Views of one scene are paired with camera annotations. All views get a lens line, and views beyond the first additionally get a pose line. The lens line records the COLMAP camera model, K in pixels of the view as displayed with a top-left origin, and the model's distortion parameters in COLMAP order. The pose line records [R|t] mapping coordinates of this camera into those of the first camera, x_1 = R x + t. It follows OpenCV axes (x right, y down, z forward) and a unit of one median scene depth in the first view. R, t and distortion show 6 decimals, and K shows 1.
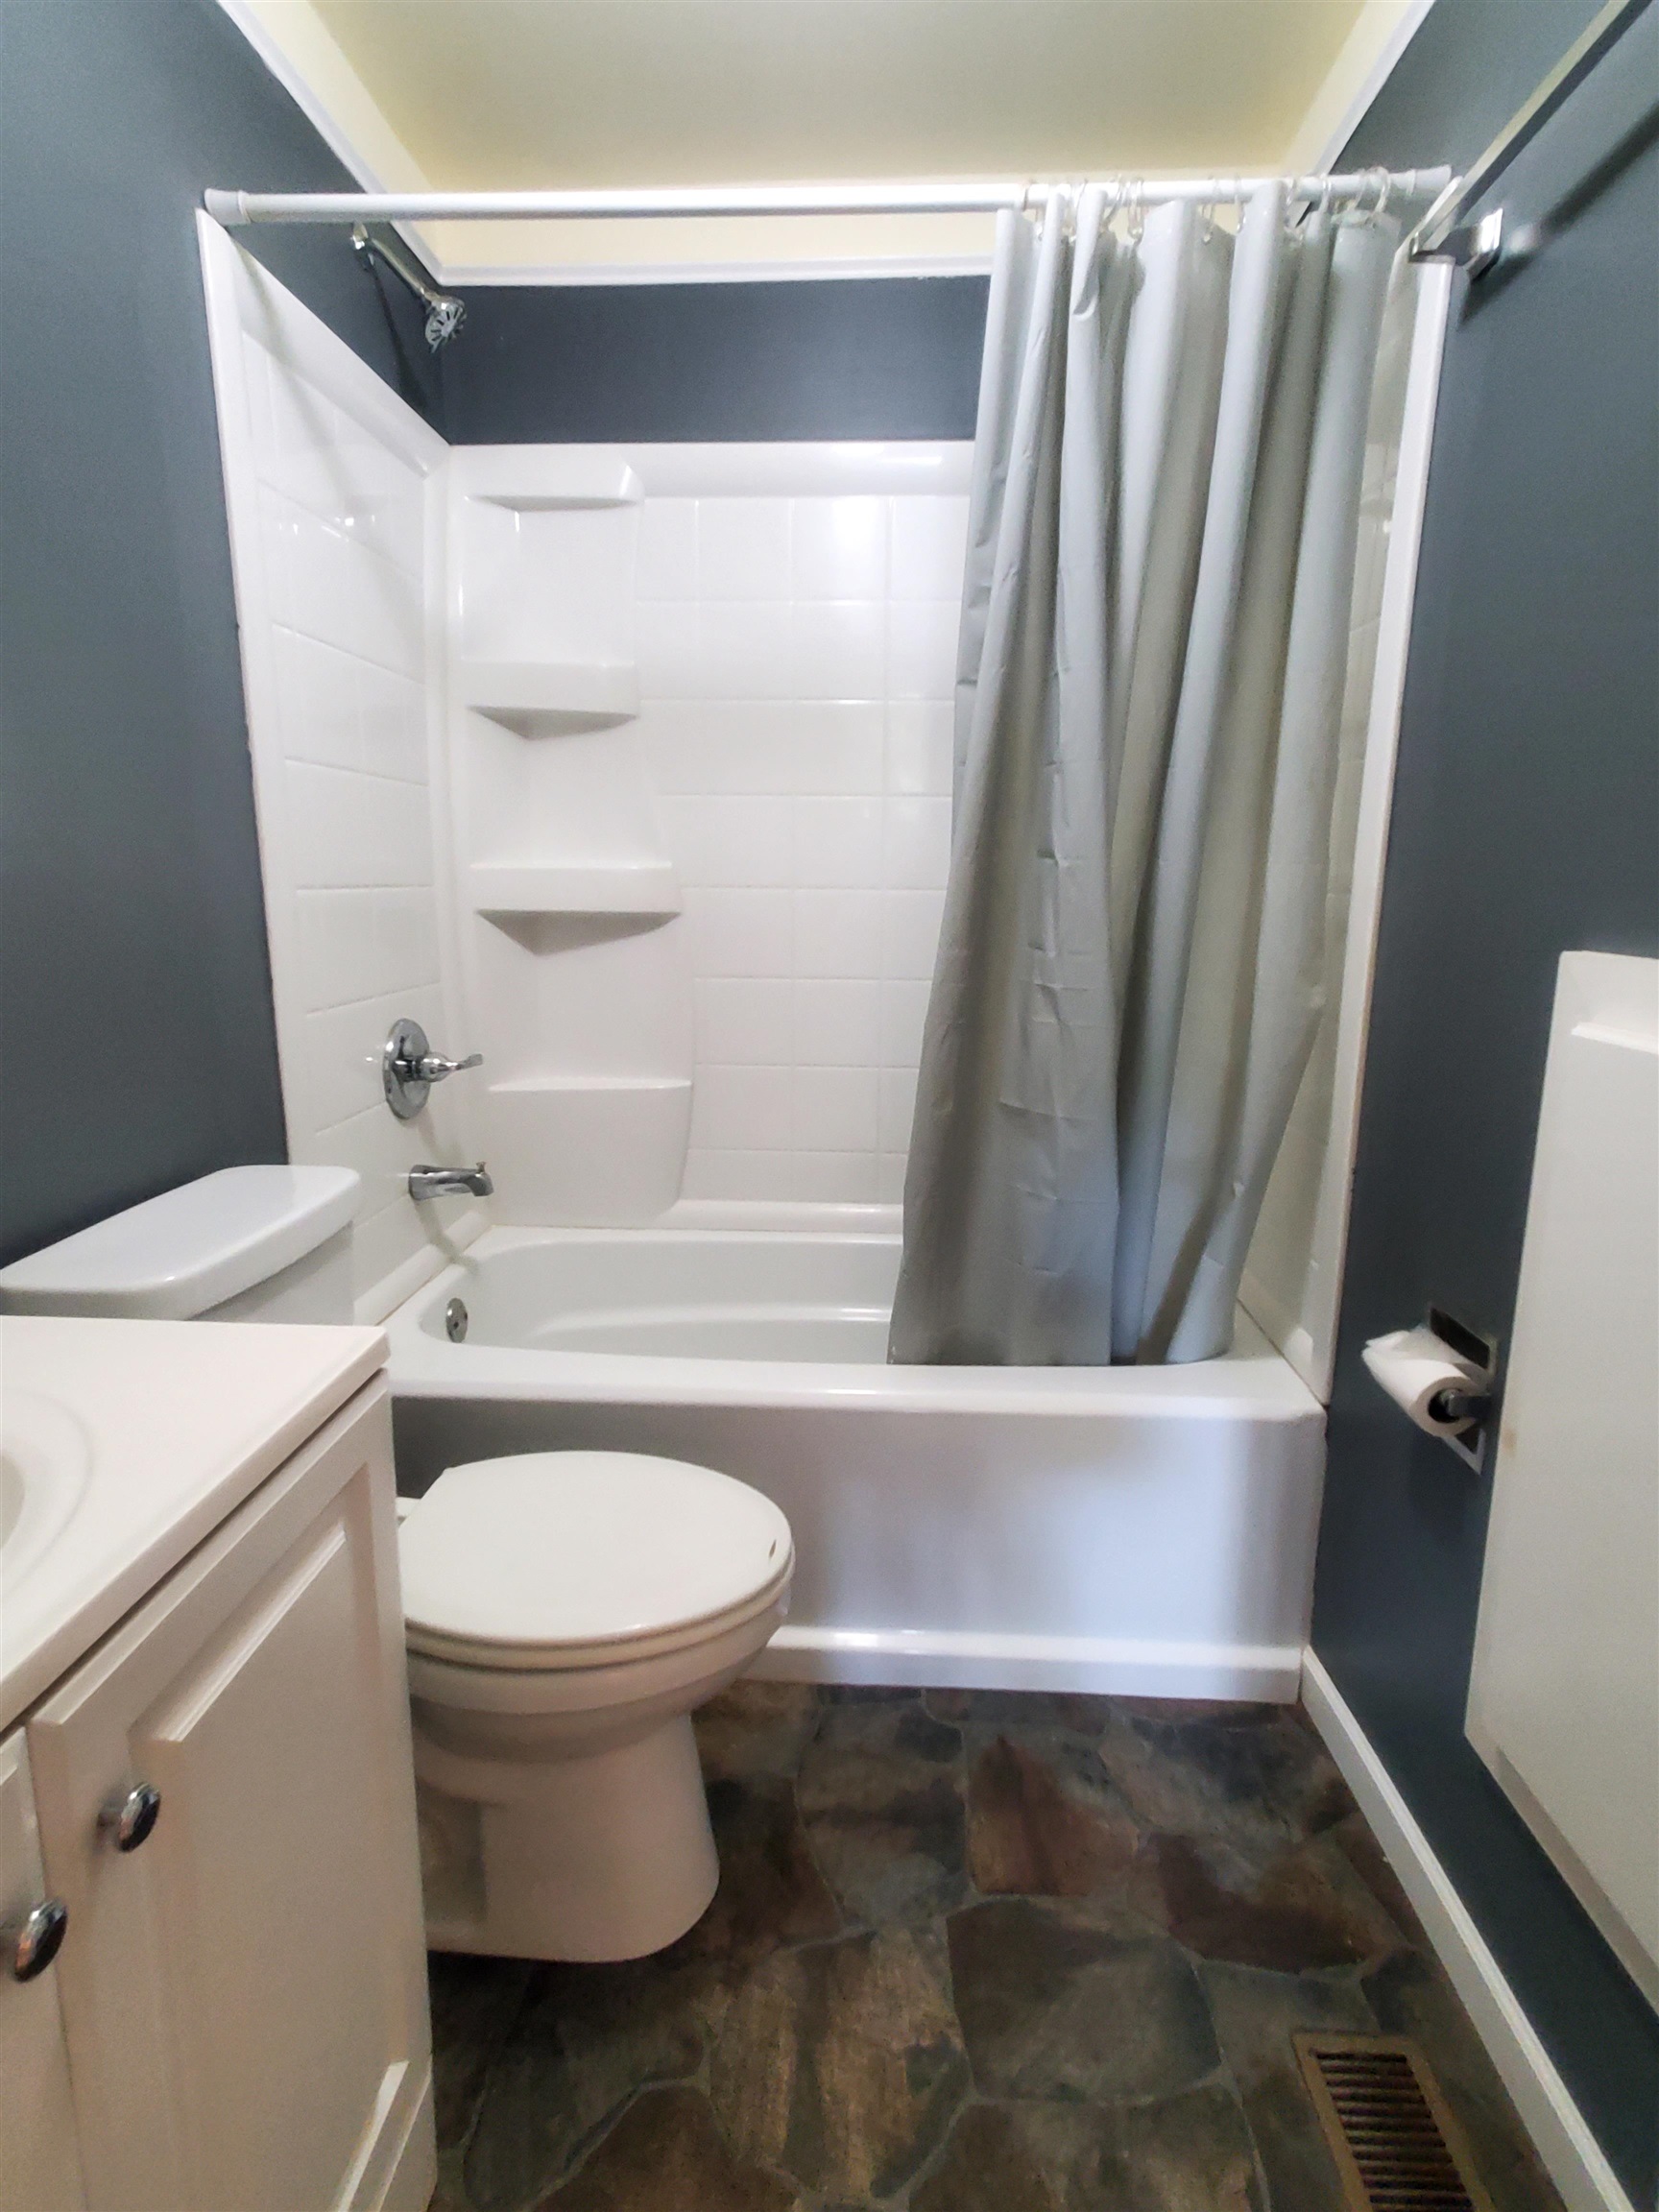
lens RADIAL K [[1108.2, 0, 825.2], [0, 1108.2, 1088.0], [0, 0, 1]] dist [0.001104, 0.001366]
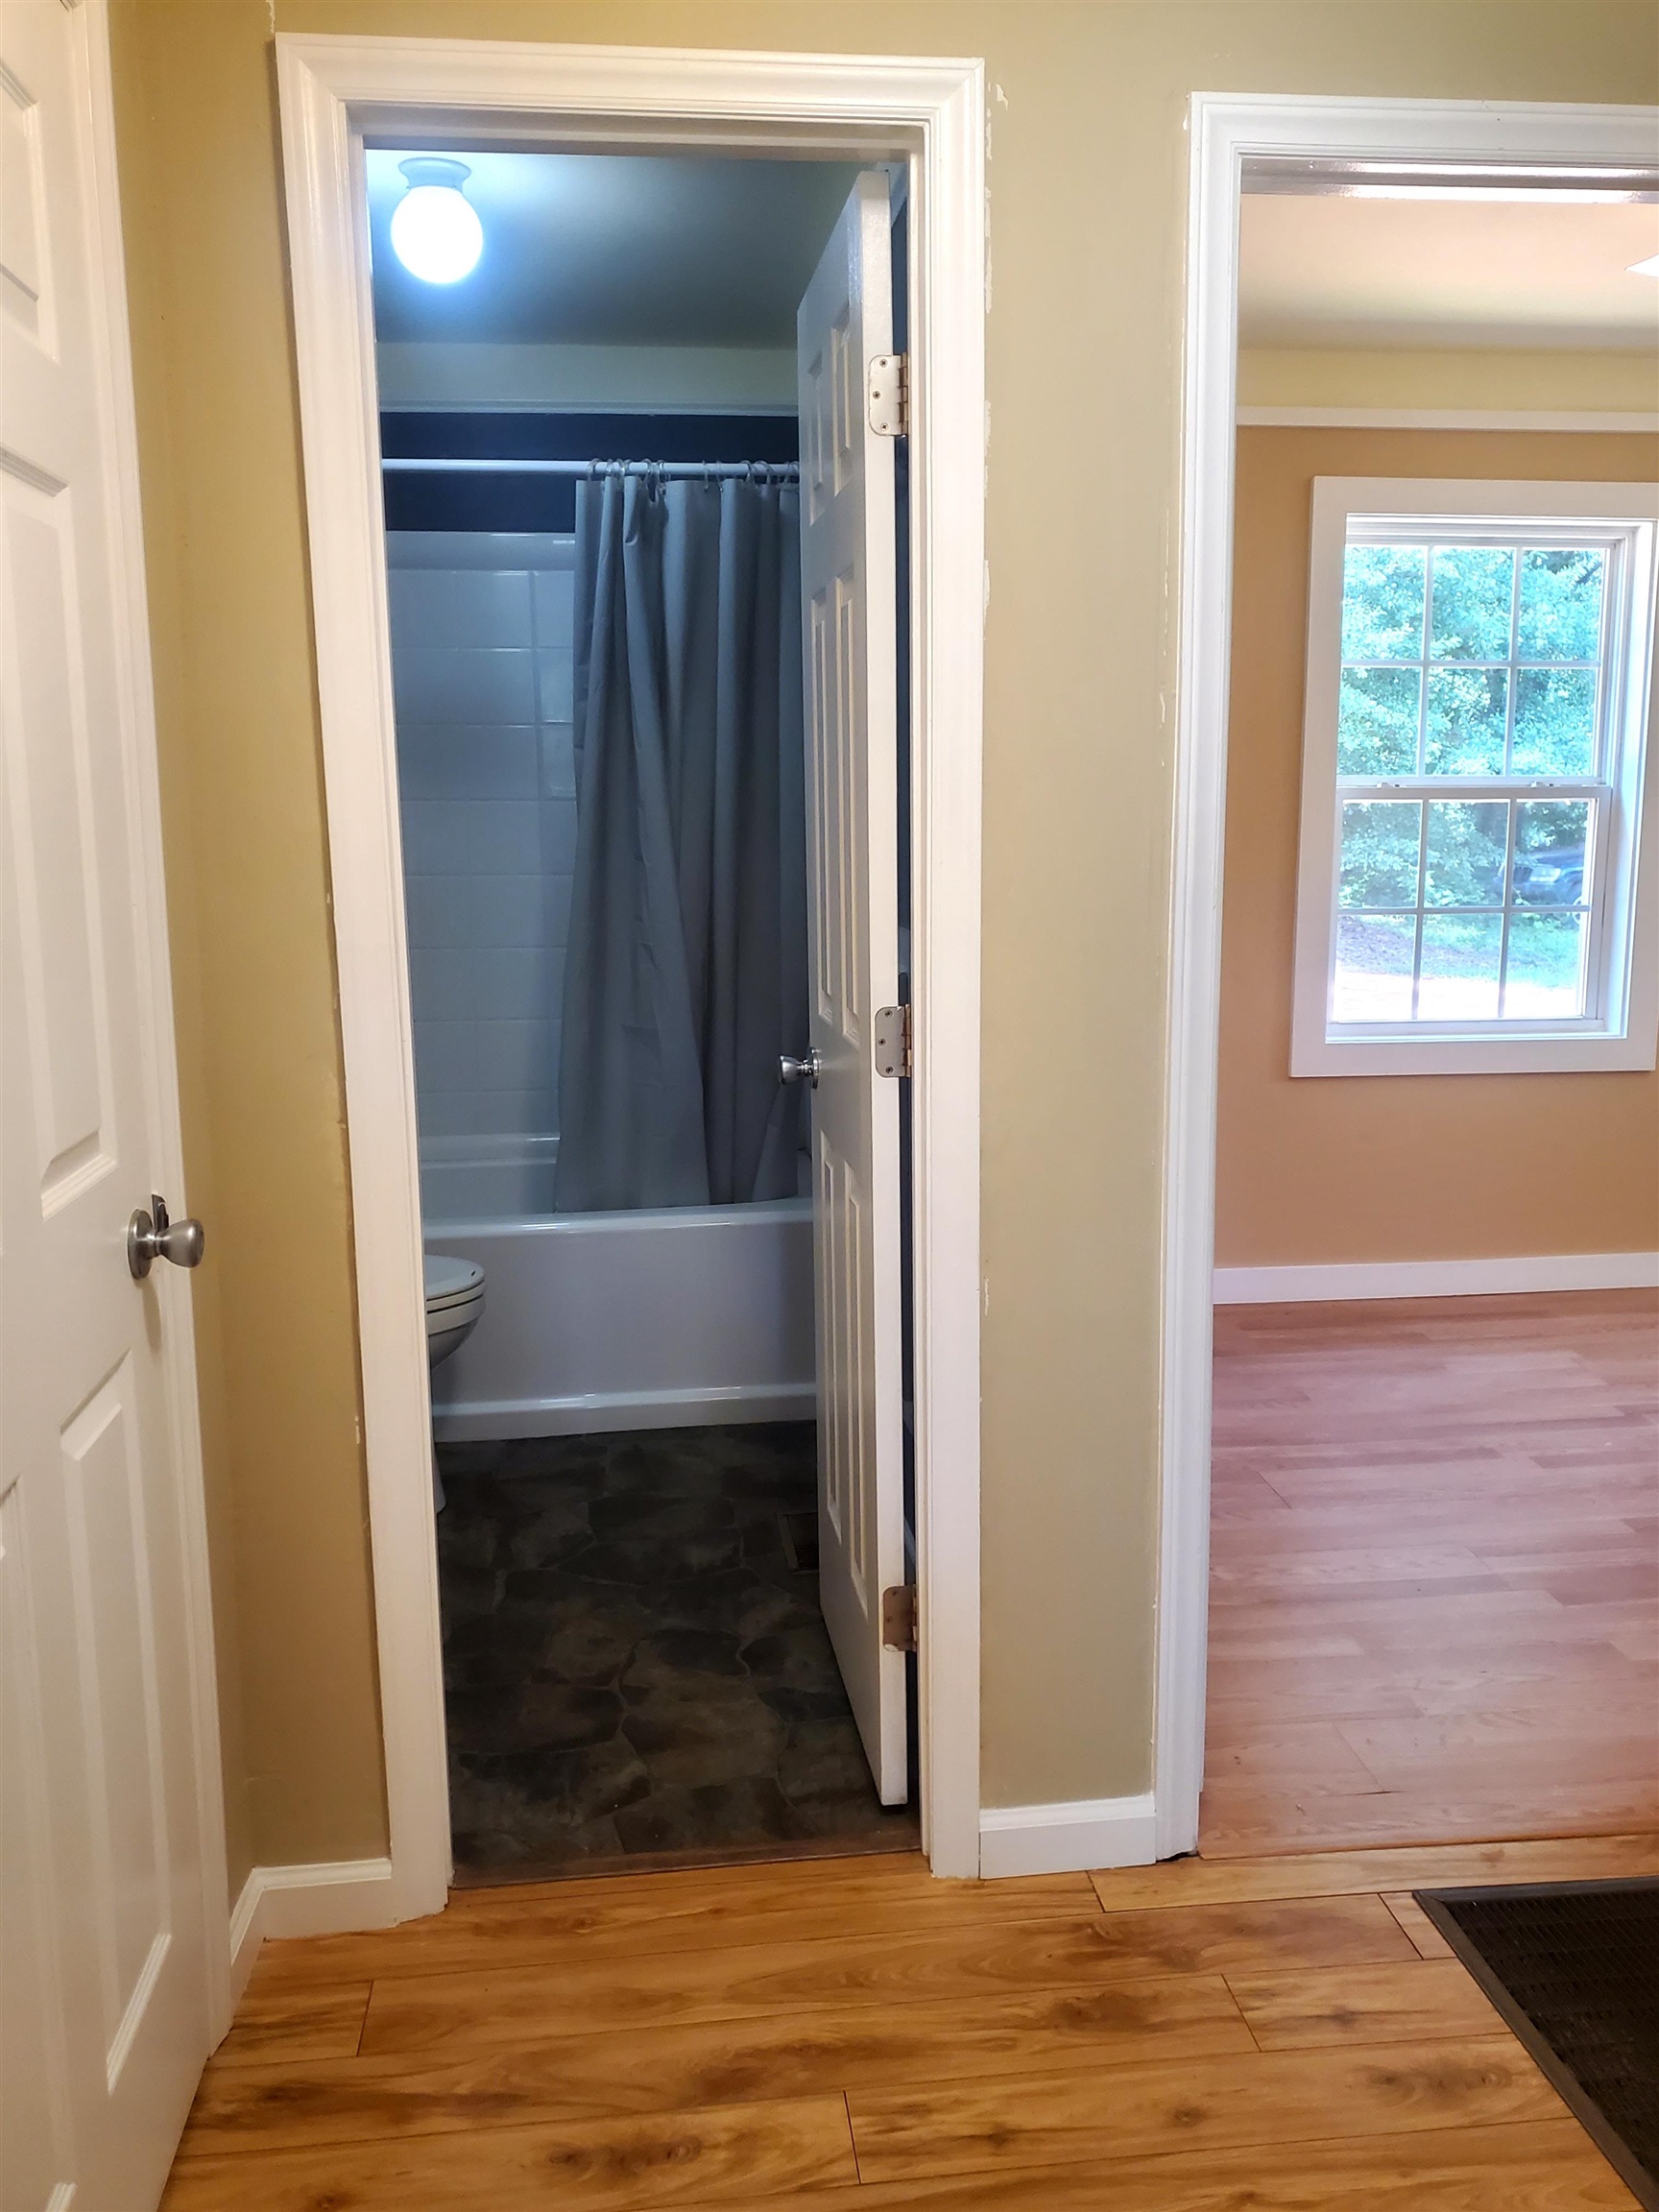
lens RADIAL K [[1774.9, 0, 857.8], [0, 1774.9, 1081.5], [0, 0, 1]] dist [0.024272, 0.011990]
pose [[0.983092, -0.042034, 0.178223, 0.046512], [0.046705, 0.998664, -0.022090, 0.160297], [-0.177056, 0.030040, 0.983742, -1.394209]]
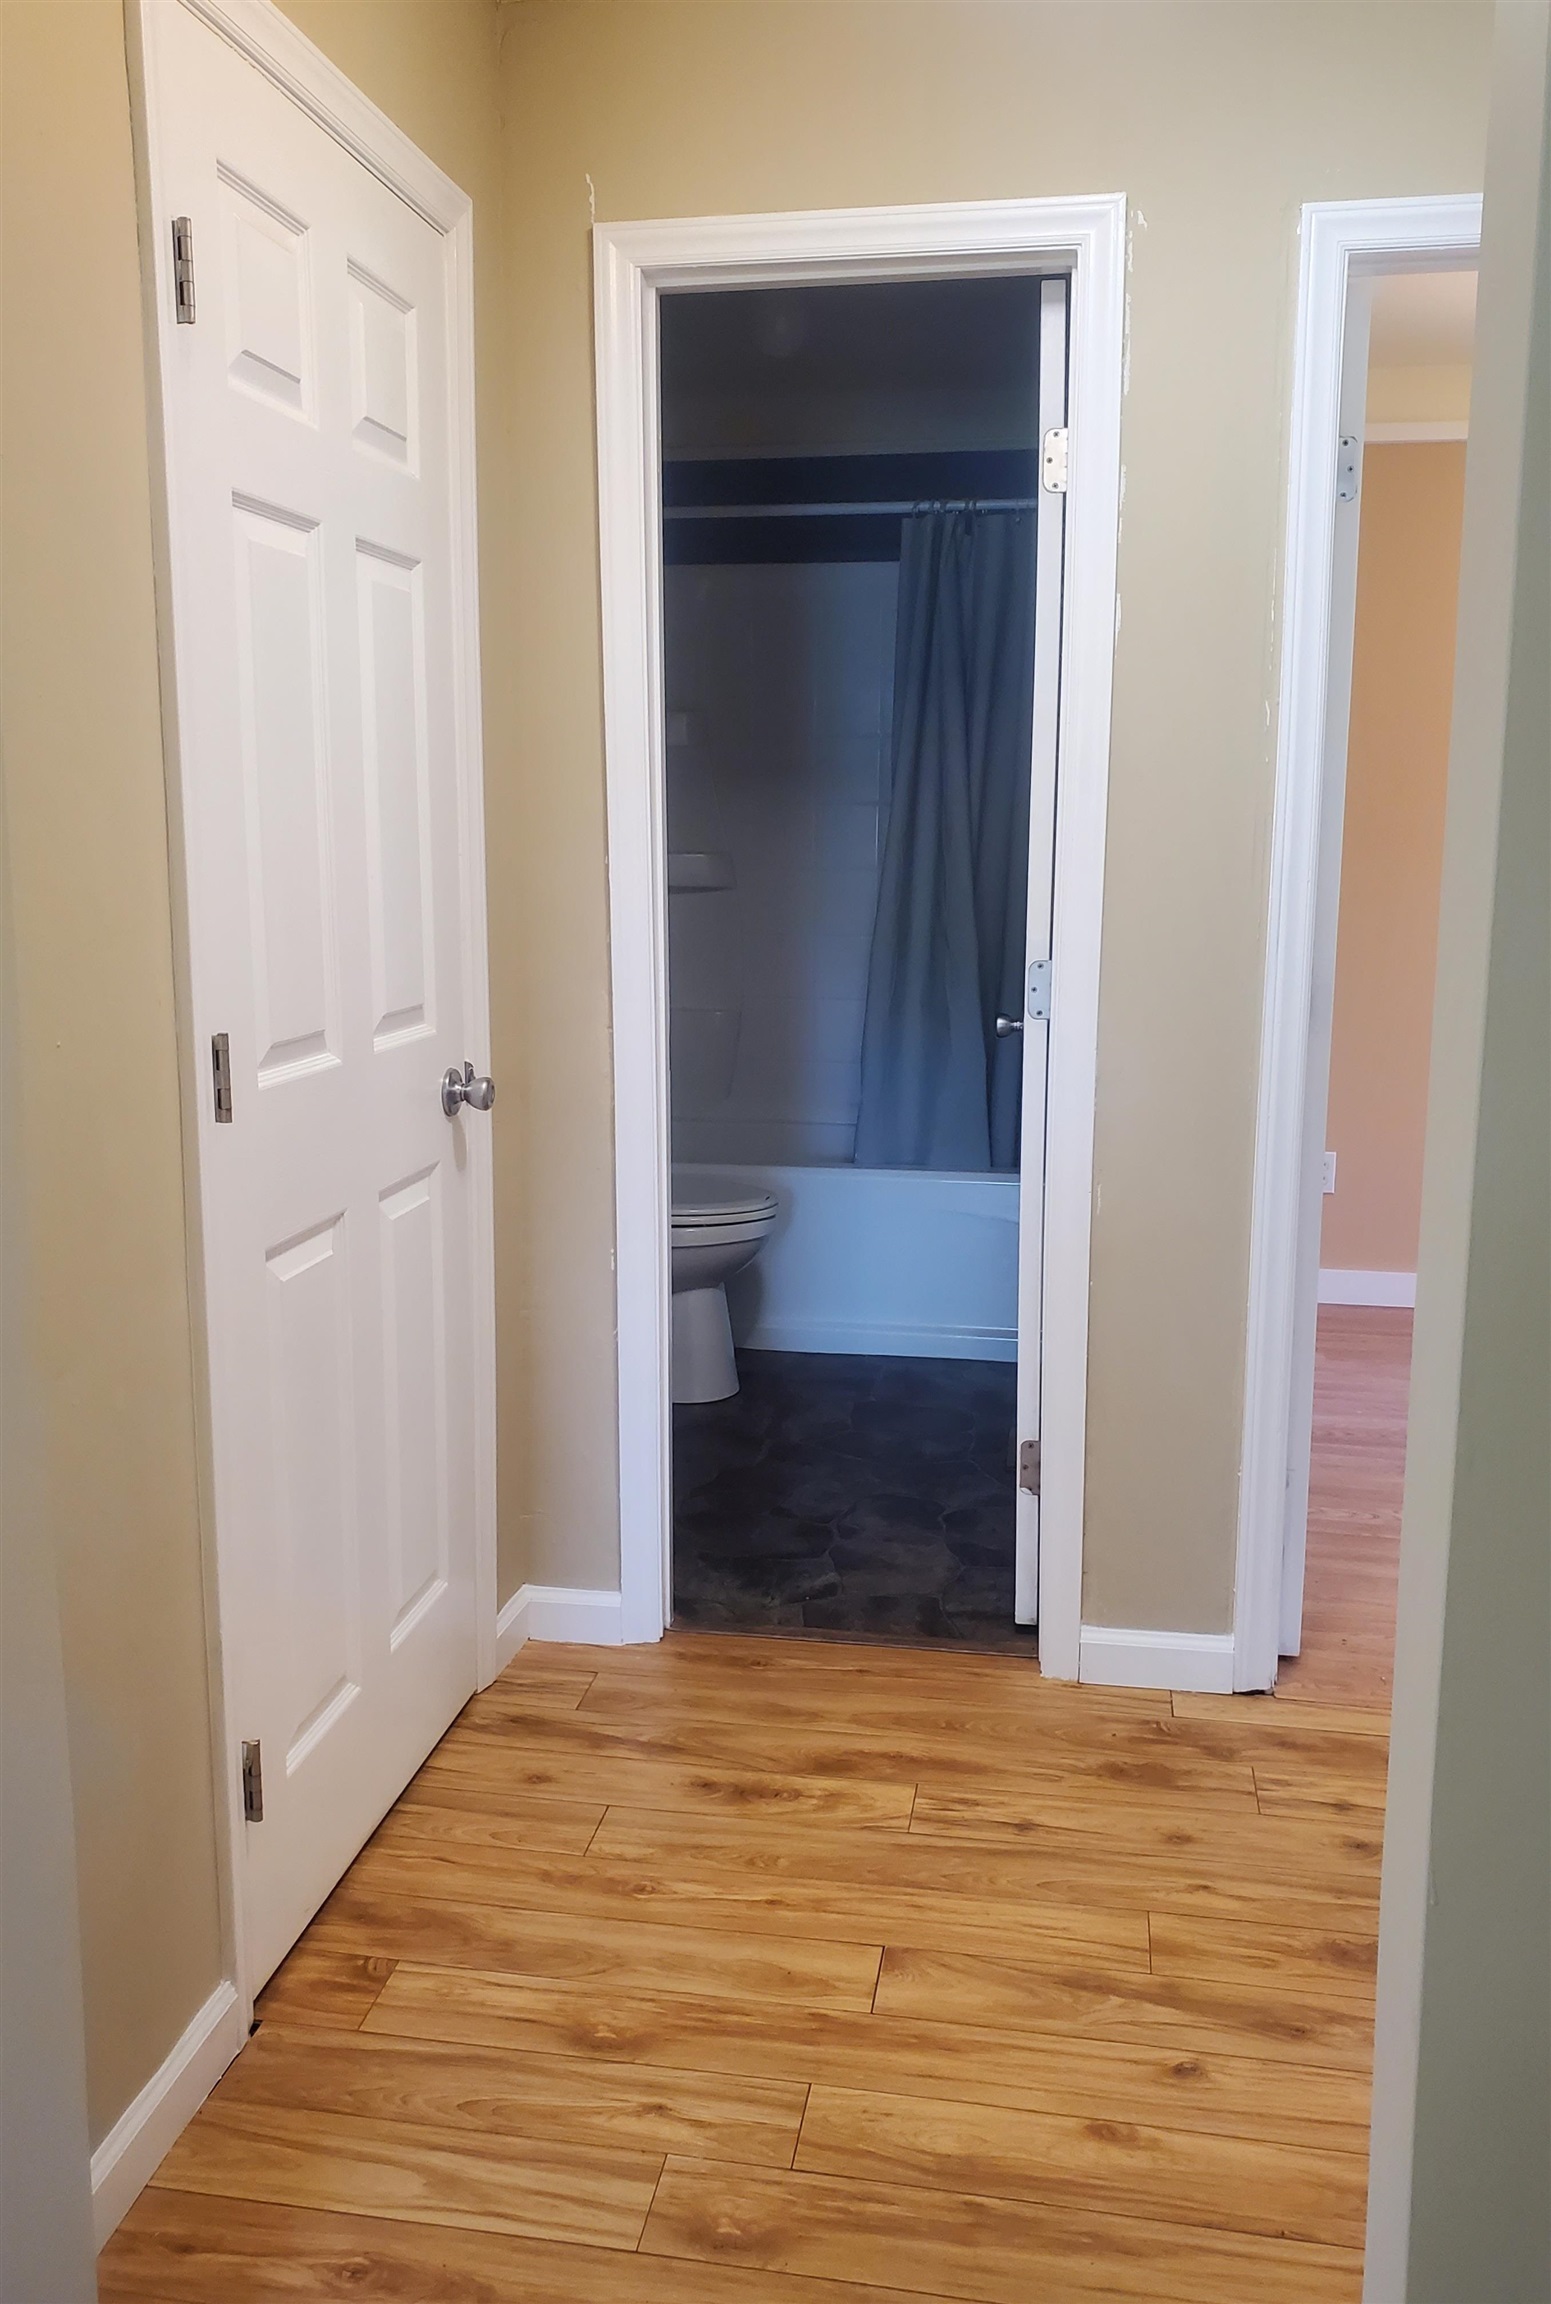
lens RADIAL K [[1879.5, 0, 821.4], [0, 1879.5, 1121.7], [0, 0, 1]] dist [0.053585, 0.002644]
pose [[0.995219, 0.016458, -0.096269, 0.290947], [-0.018931, 0.999512, -0.024833, 0.278682], [0.095813, 0.026537, 0.995046, -1.852771]]
